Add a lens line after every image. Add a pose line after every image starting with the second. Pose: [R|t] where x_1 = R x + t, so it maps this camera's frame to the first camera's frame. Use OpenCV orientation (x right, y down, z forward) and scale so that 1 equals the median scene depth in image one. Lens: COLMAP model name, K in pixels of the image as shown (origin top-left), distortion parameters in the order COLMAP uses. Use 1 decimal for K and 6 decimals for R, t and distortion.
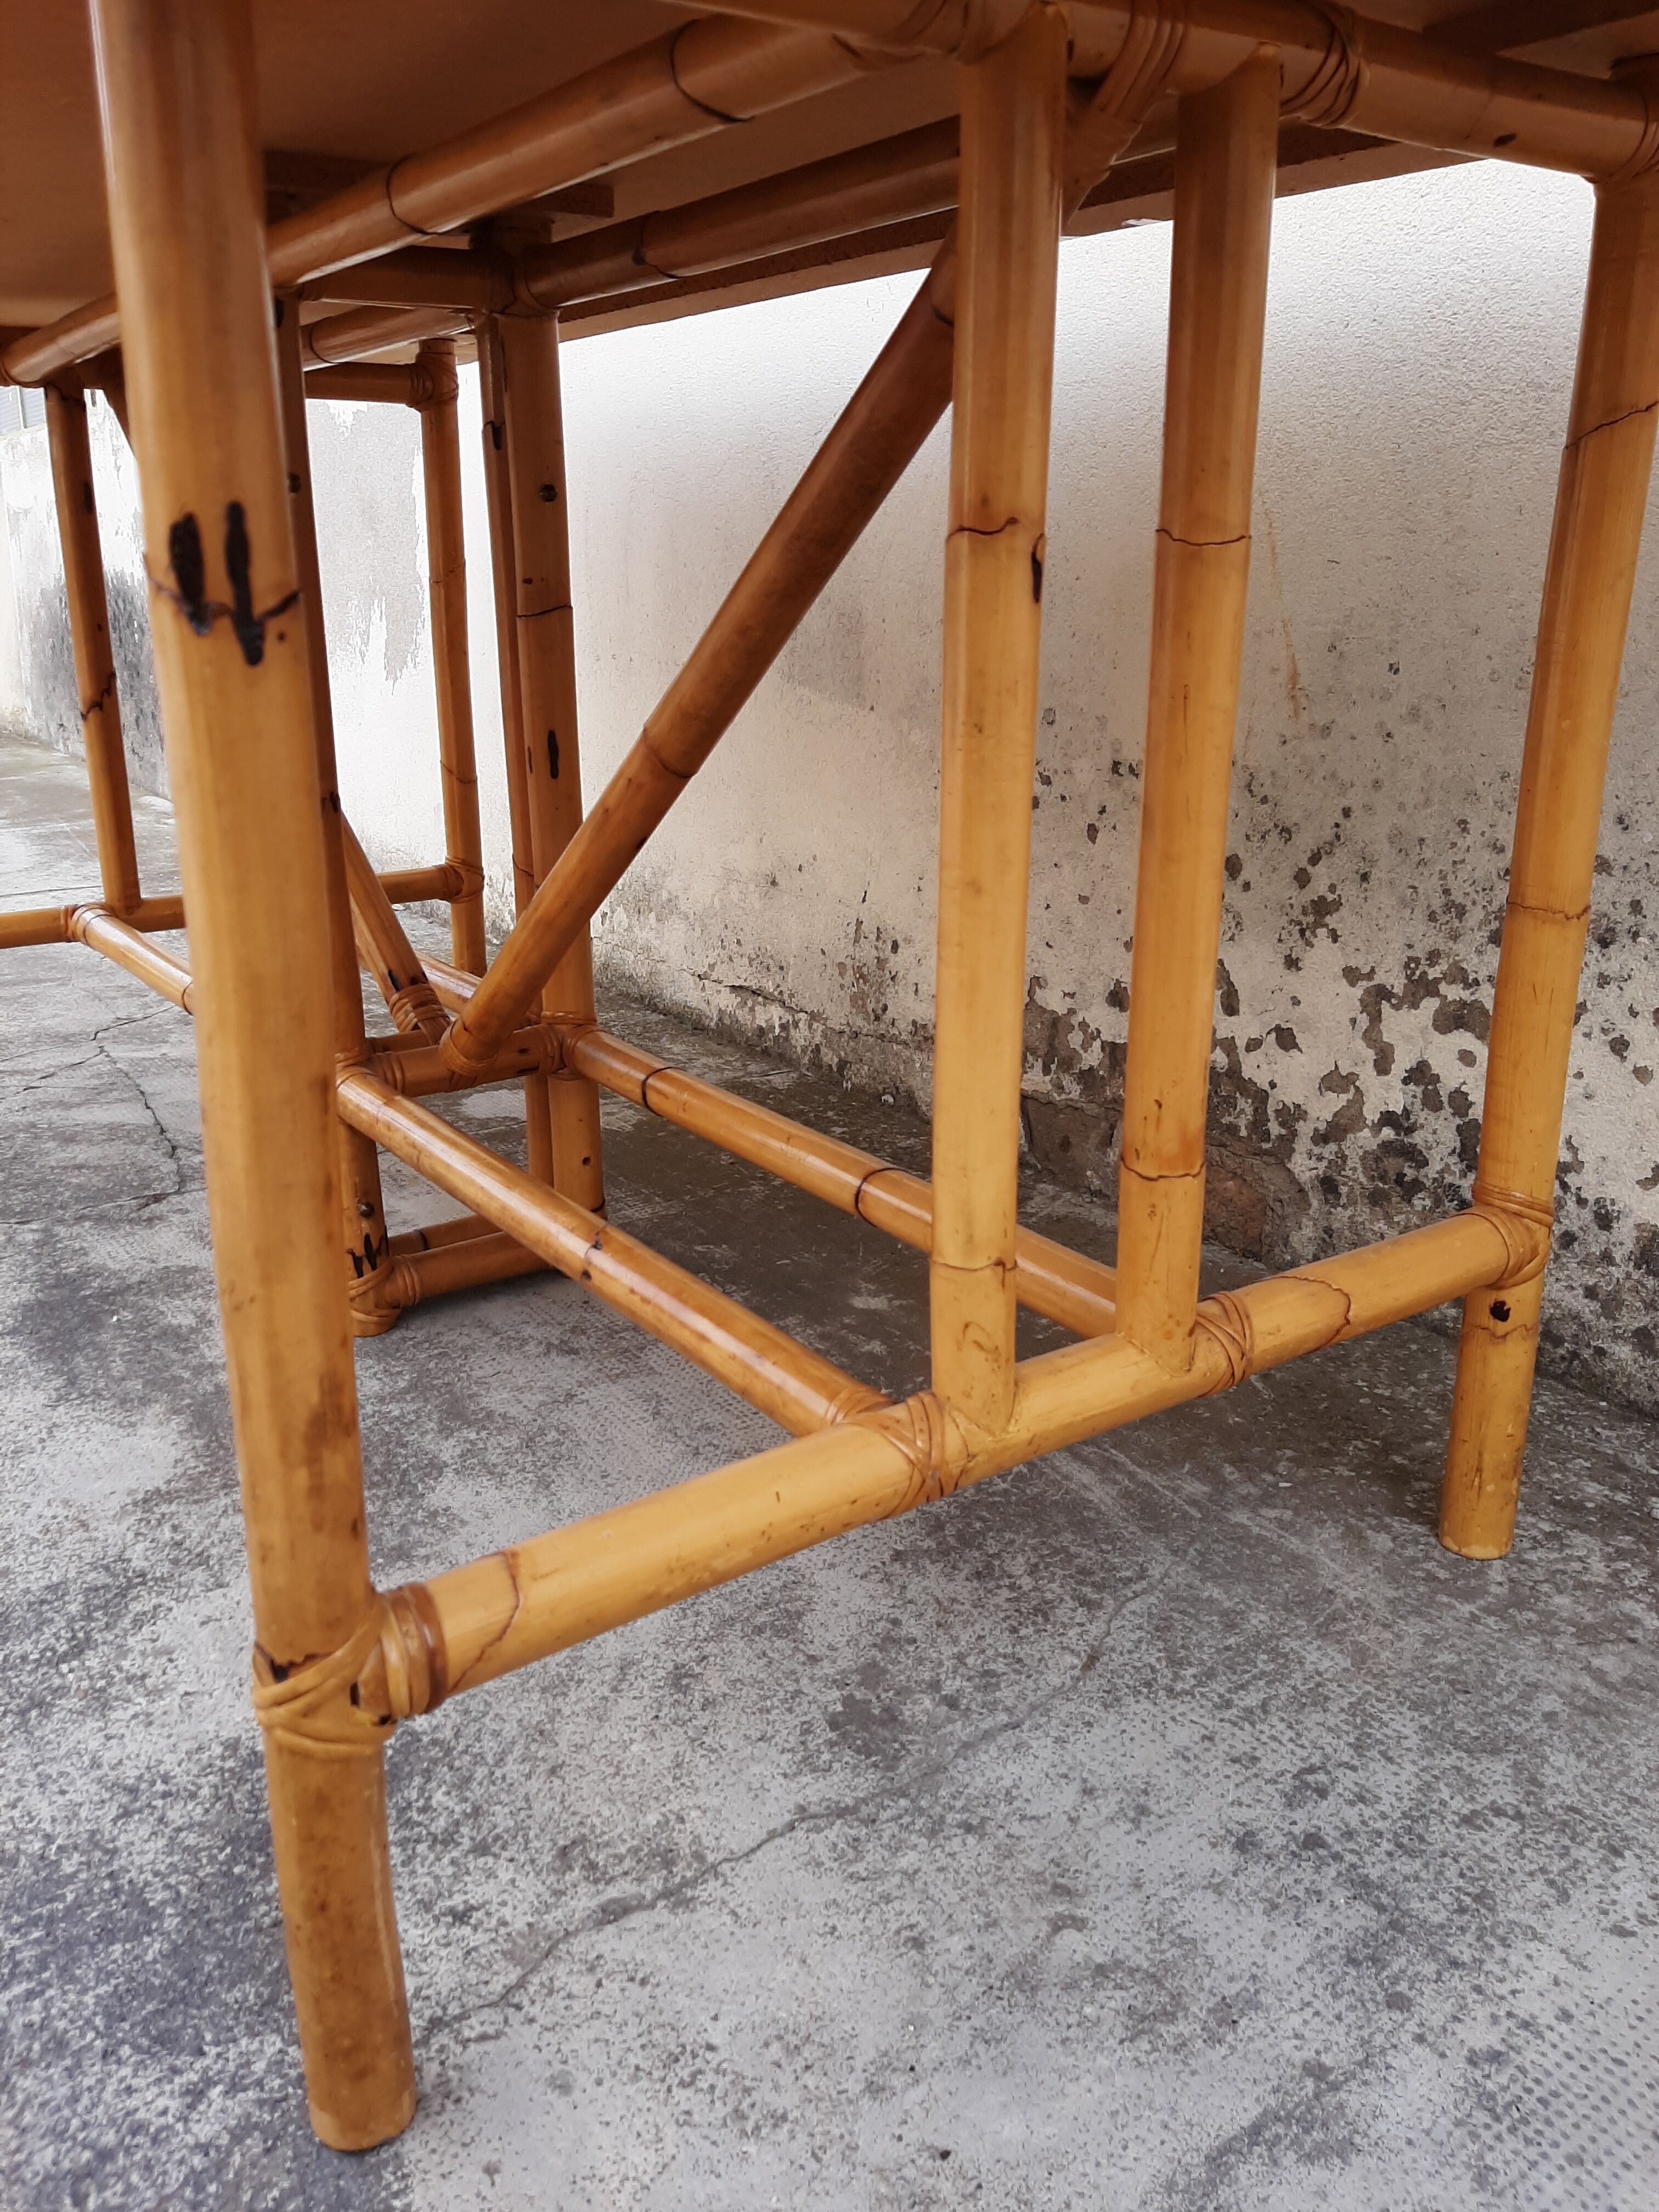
lens RADIAL K [[1687.4, 0, 835.7], [0, 1687.4, 1139.5], [0, 0, 1]] dist [0.057797, -0.093766]
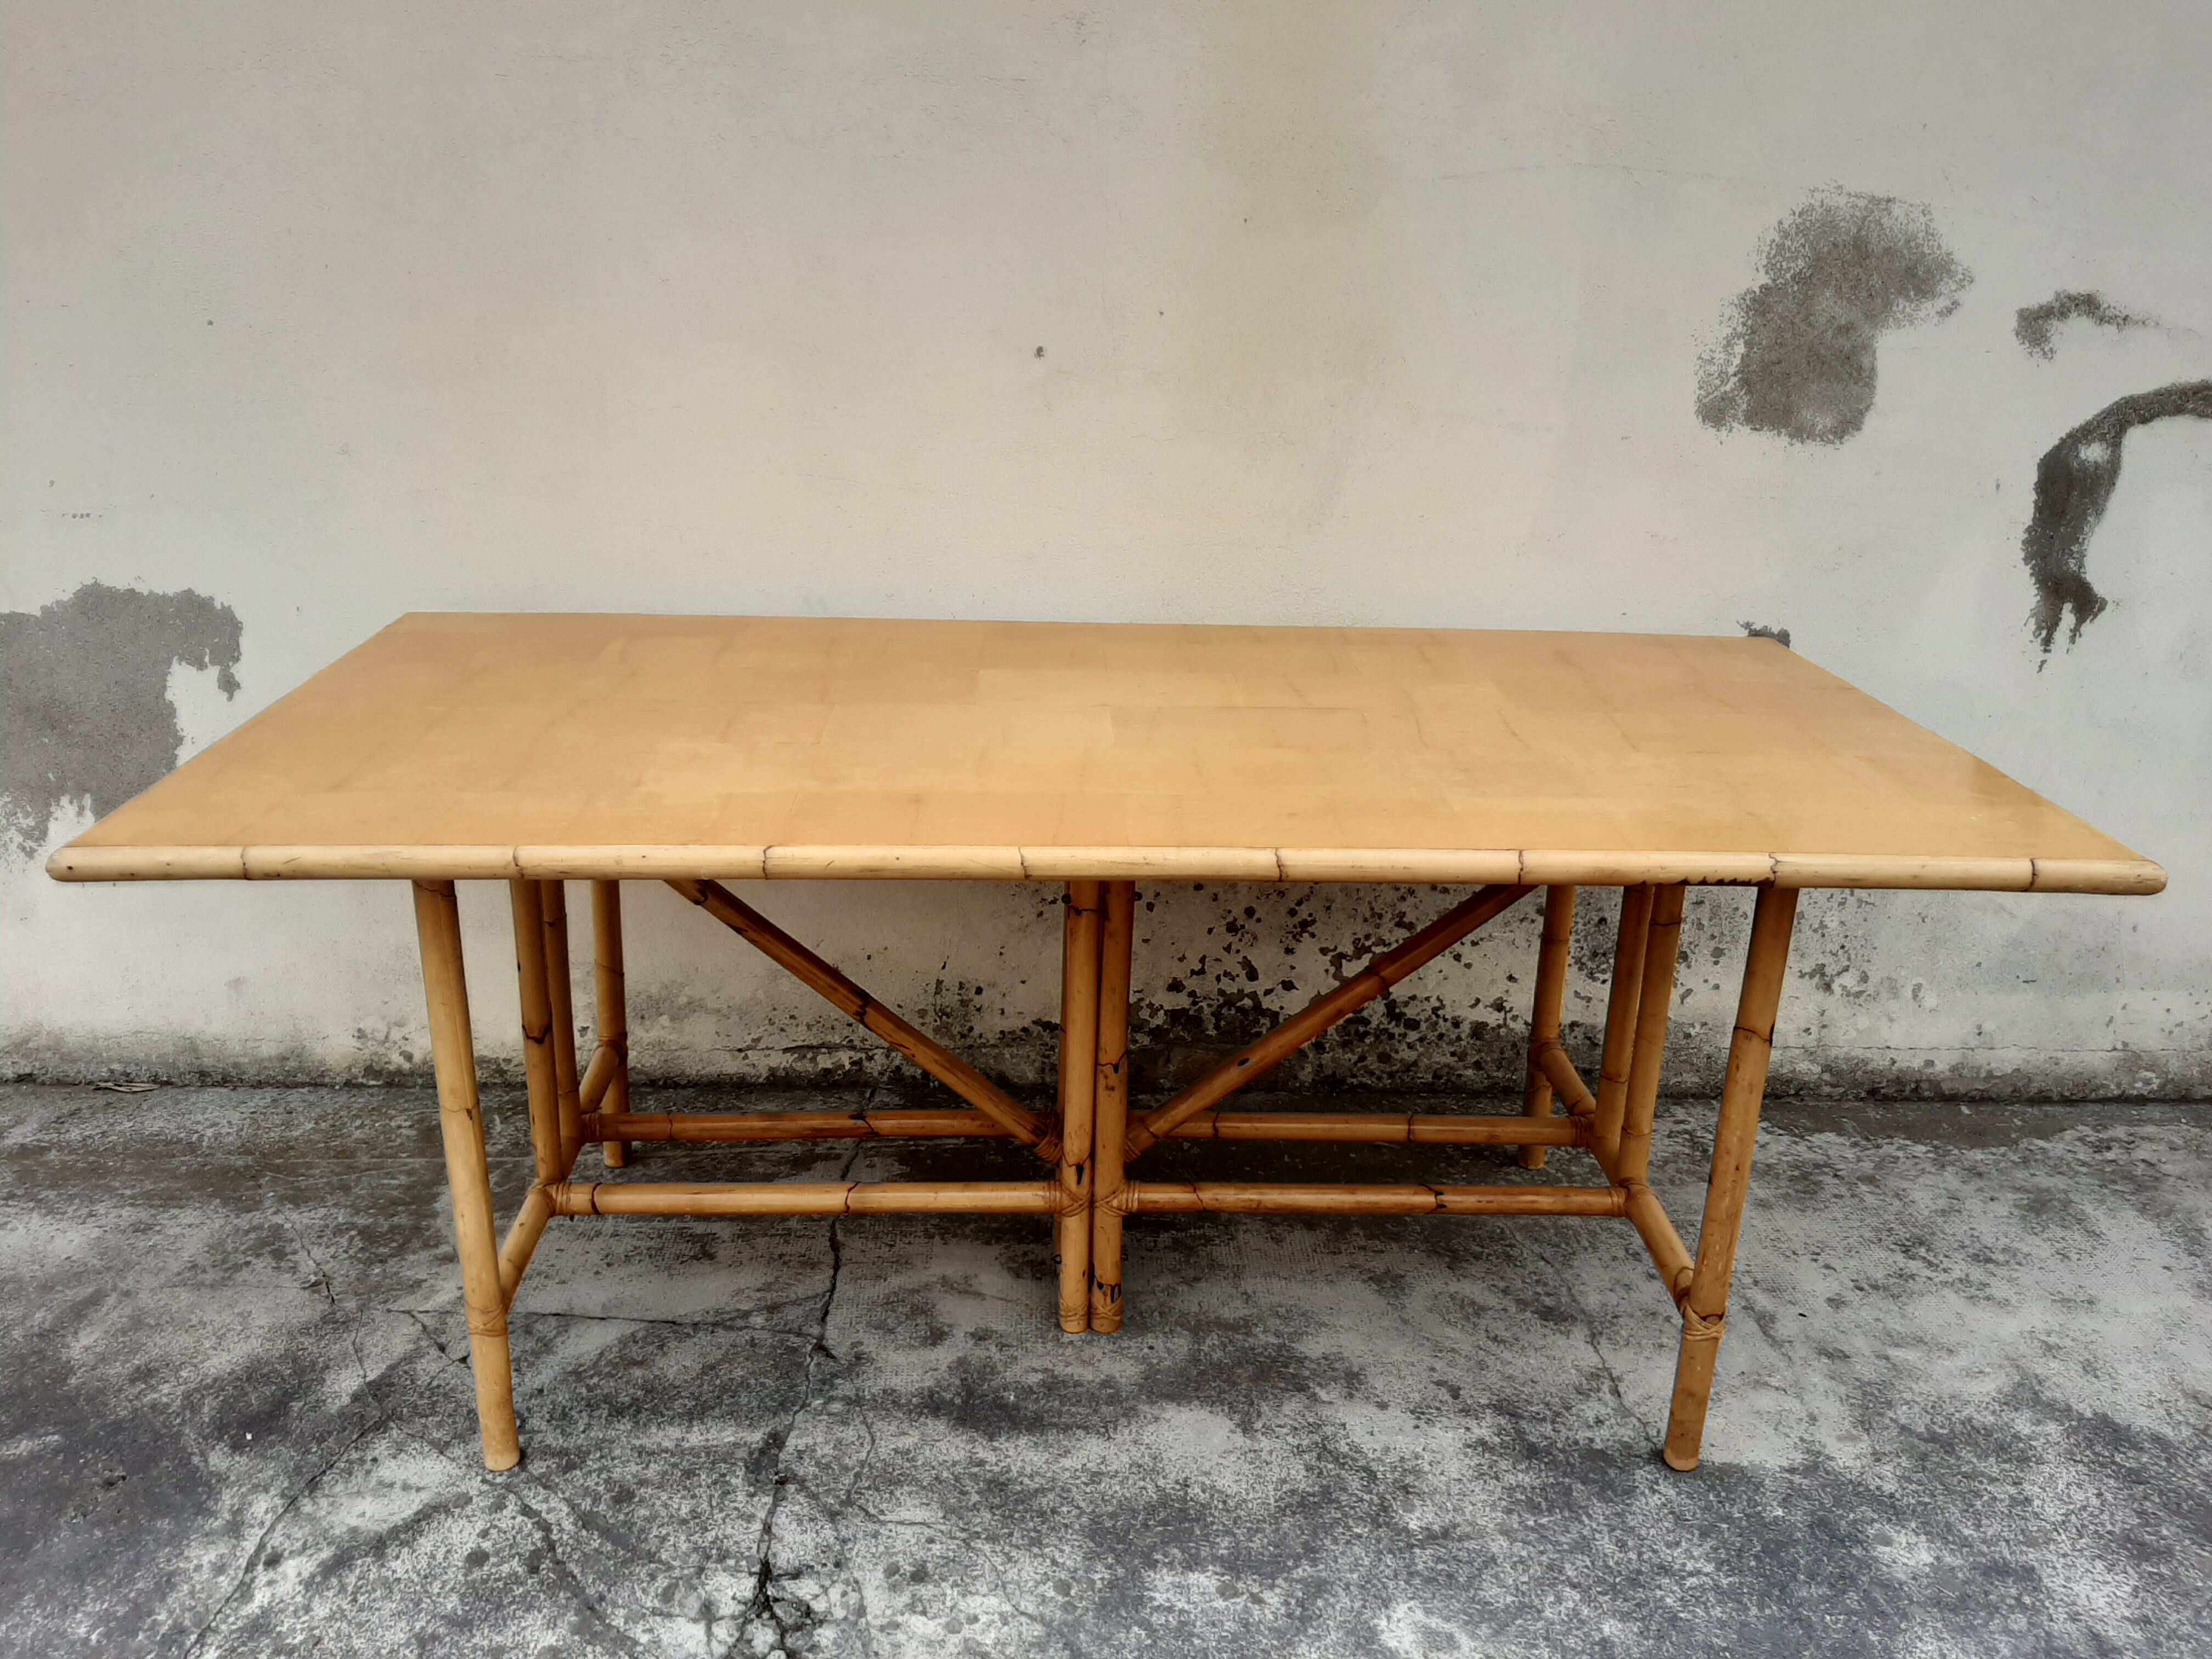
lens RADIAL K [[1687.4, 0, 1125.5], [0, 1687.4, 826.8], [0, 0, 1]] dist [0.057797, -0.093766]
pose [[0.553097, -0.249803, 0.794785, -1.479437], [0.242203, 0.960998, 0.133494, -0.587944], [-0.797134, 0.118664, 0.592028, -0.083721]]
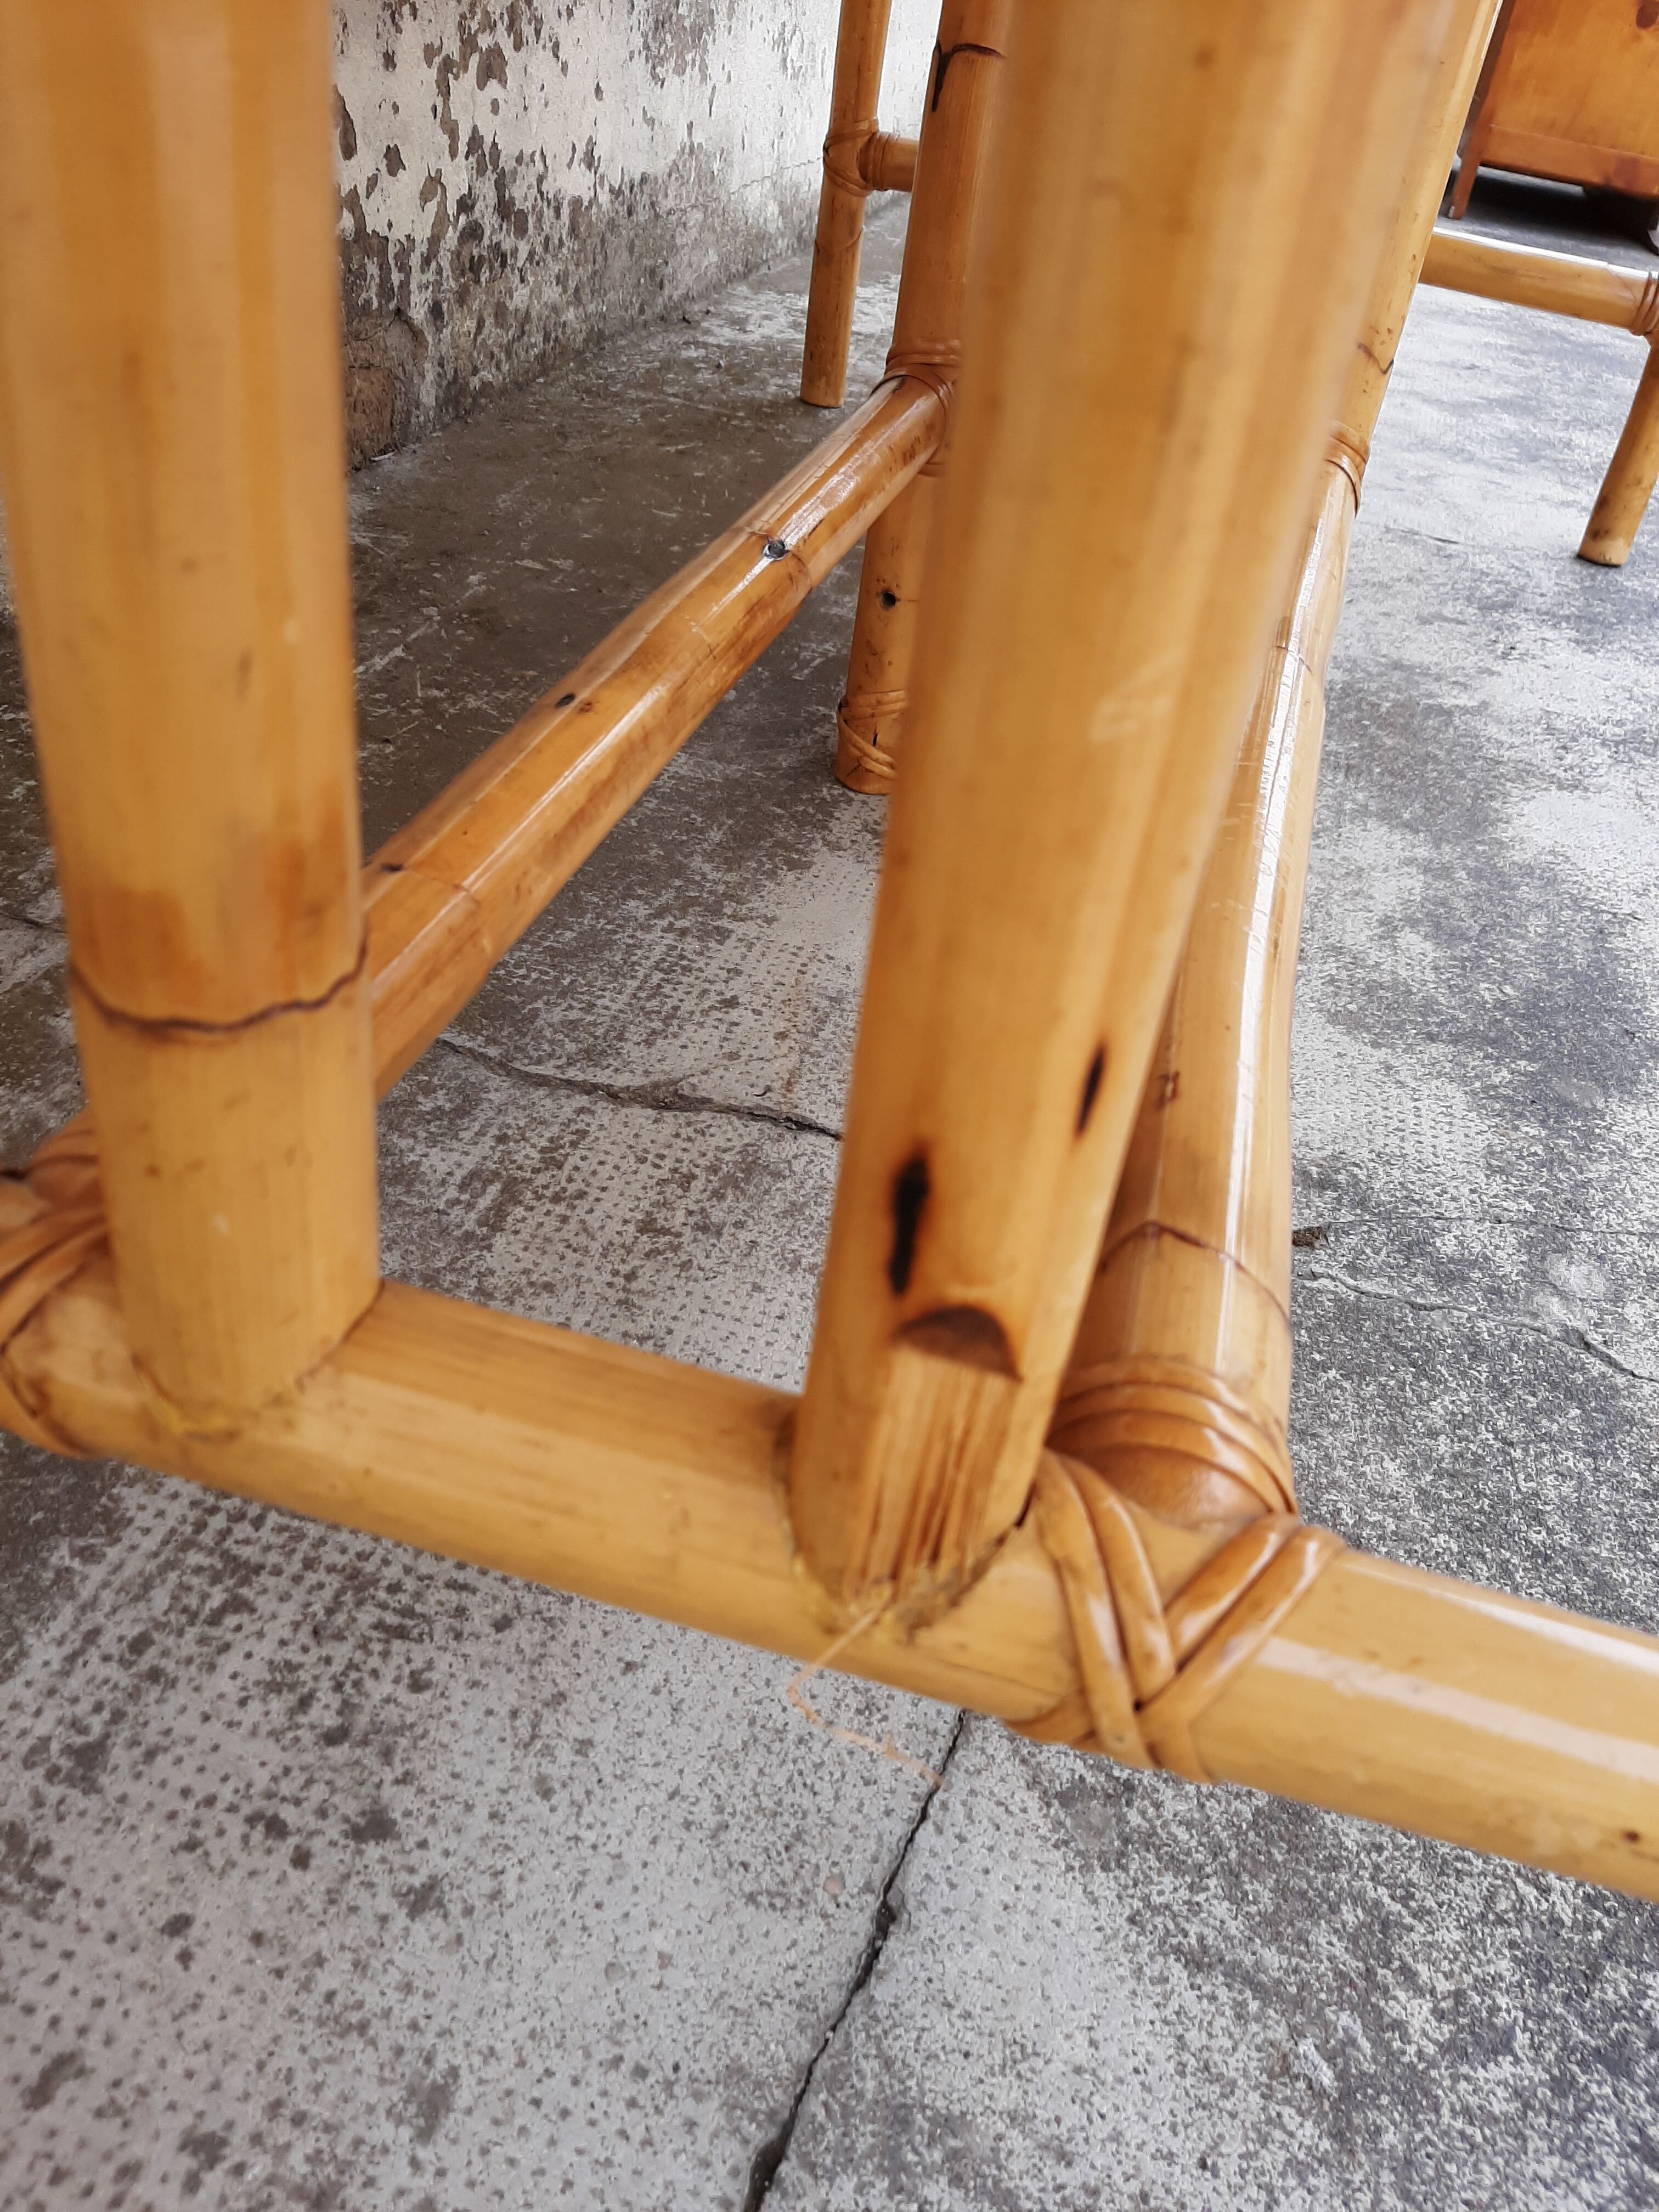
lens RADIAL K [[1687.4, 0, 798.1], [0, 1687.4, 1054.7], [0, 0, 1]] dist [0.057797, -0.093766]
pose [[-0.597309, -0.519983, 0.610606, -0.657190], [0.146321, 0.677911, 0.720435, -0.361374], [-0.788551, 0.519667, -0.328838, 1.413211]]
